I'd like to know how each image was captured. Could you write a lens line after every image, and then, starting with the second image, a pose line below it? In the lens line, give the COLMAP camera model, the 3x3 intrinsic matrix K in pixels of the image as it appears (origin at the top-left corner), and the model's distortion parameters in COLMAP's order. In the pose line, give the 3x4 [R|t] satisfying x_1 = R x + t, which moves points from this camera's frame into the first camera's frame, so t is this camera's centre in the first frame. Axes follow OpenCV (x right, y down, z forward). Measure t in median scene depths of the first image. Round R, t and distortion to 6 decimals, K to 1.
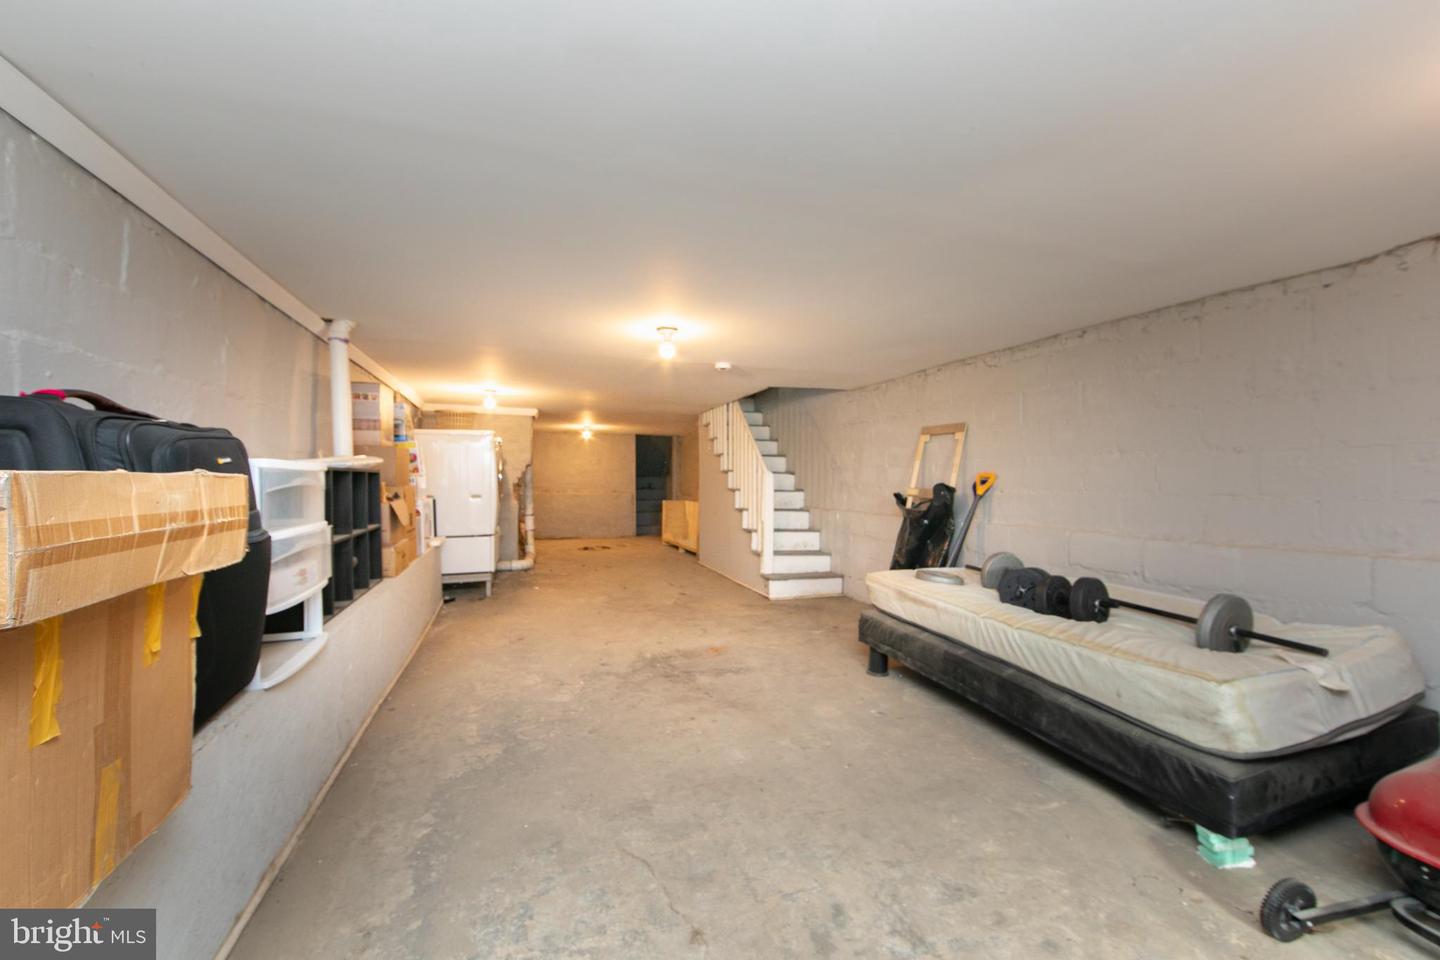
lens RADIAL K [[573.9, 0, 724.3], [0, 573.9, 477.1], [0, 0, 1]] dist [-0.002213, -0.000480]
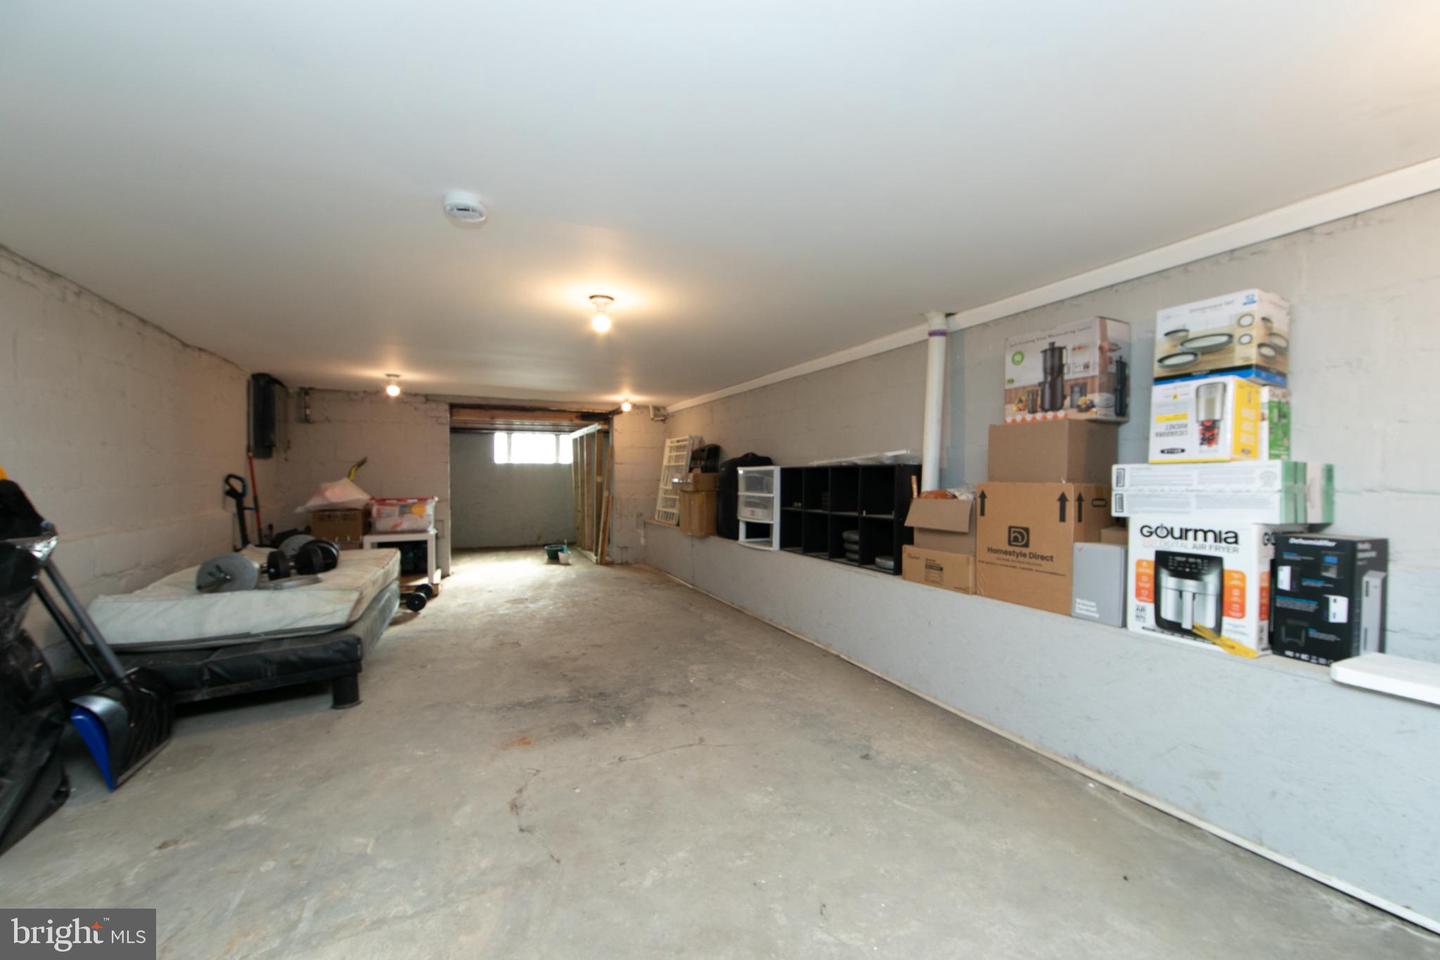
lens RADIAL K [[573.9, 0, 724.3], [0, 573.9, 477.1], [0, 0, 1]] dist [-0.002213, -0.000480]
pose [[-0.994969, 0.001719, -0.100171, -0.187624], [0.001875, 0.999997, -0.001469, 0.011266], [0.100169, -0.001650, -0.994969, 1.793509]]
